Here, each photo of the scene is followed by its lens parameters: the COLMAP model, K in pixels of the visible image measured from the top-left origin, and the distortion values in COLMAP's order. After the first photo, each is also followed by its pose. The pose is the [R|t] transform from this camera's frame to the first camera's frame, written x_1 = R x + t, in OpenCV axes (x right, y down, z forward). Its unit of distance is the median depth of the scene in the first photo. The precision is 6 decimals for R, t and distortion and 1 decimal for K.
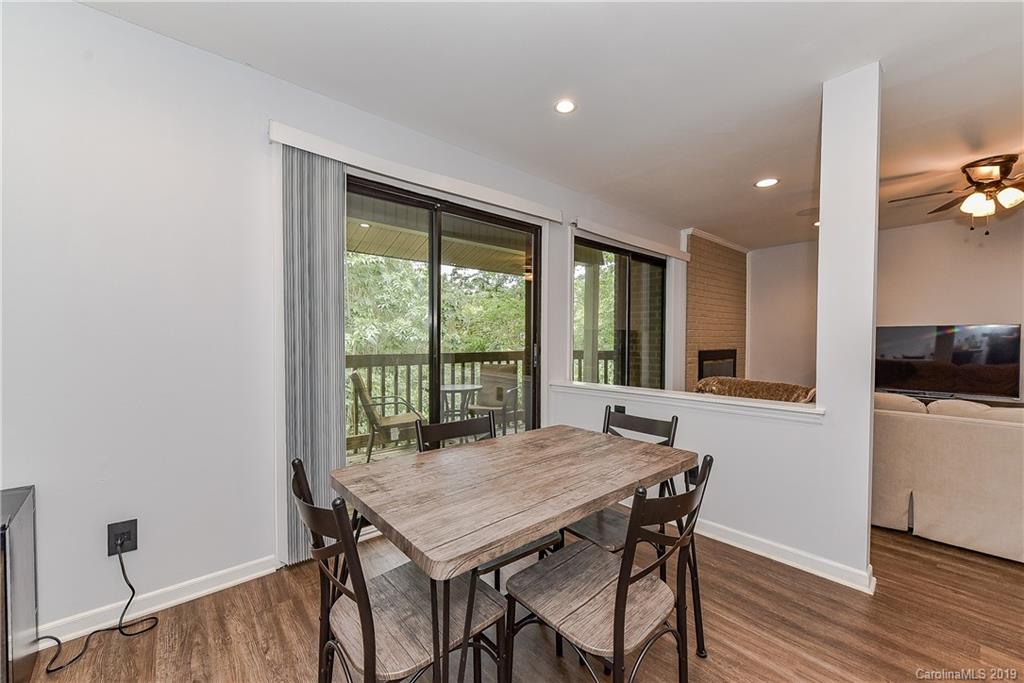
lens RADIAL K [[401.6, 0, 518.6], [0, 401.6, 343.9], [0, 0, 1]] dist [0.001182, -0.000182]
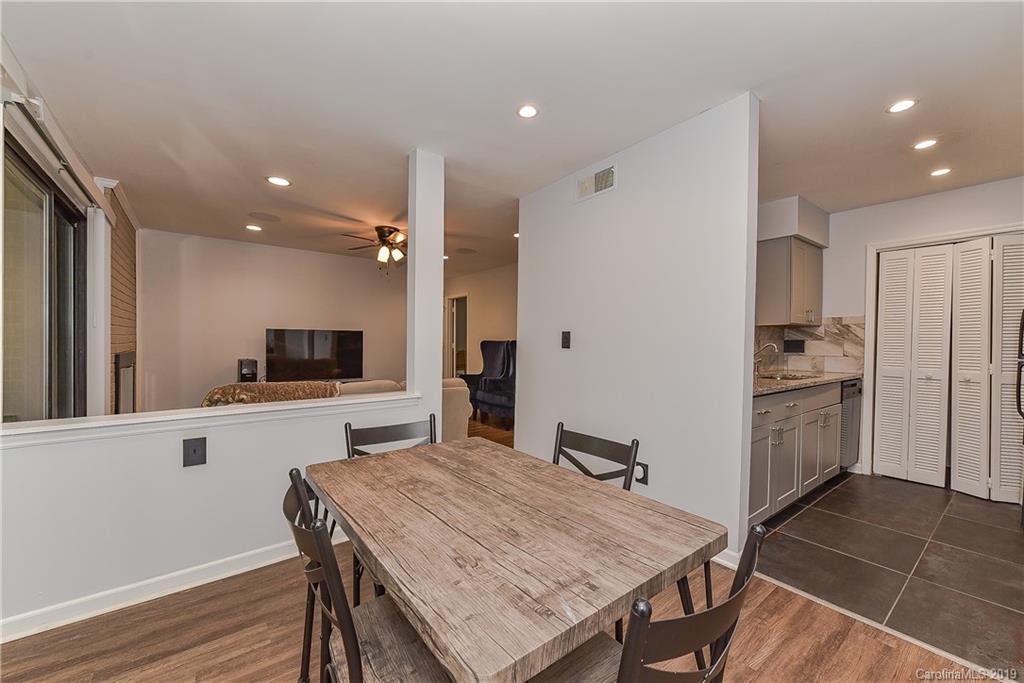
lens RADIAL K [[402.0, 0, 513.8], [0, 402.0, 329.4], [0, 0, 1]] dist [-0.000464, -0.000290]
pose [[0.055203, 0.028718, 0.998062, -0.769102], [0.003928, 0.999572, -0.028978, -0.014447], [-0.998467, 0.005520, 0.055066, 0.826653]]
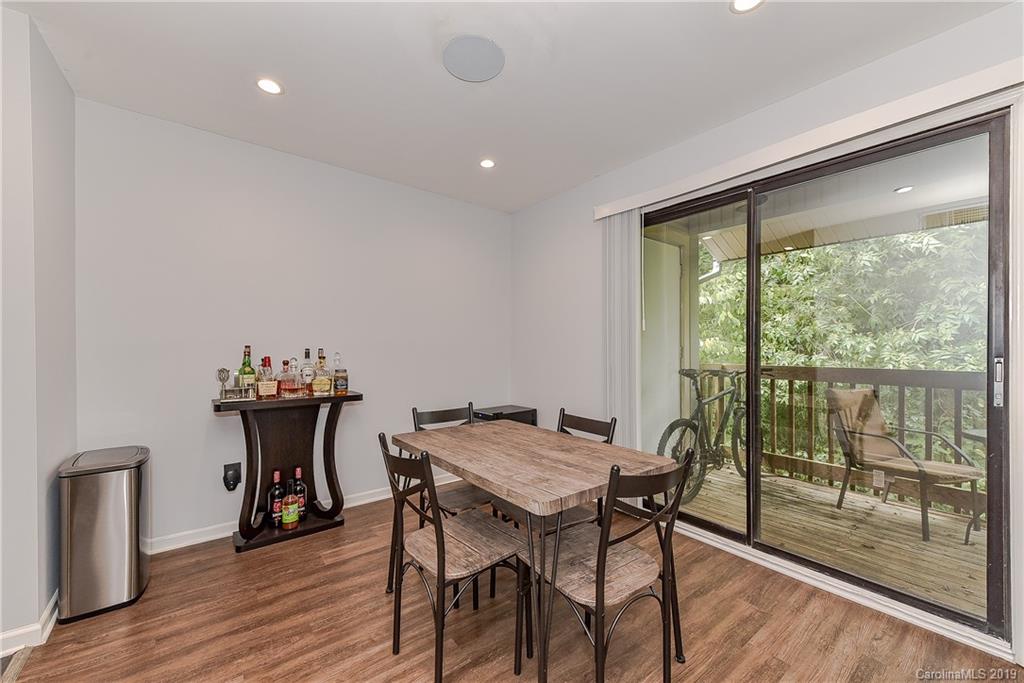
lens RADIAL K [[401.6, 0, 518.6], [0, 401.6, 343.9], [0, 0, 1]] dist [0.001182, -0.000182]
pose [[-0.038688, -0.003458, -0.999245, 1.203174], [-0.015776, 0.999871, -0.002849, -0.019106], [0.999127, 0.015654, -0.038738, 0.987947]]
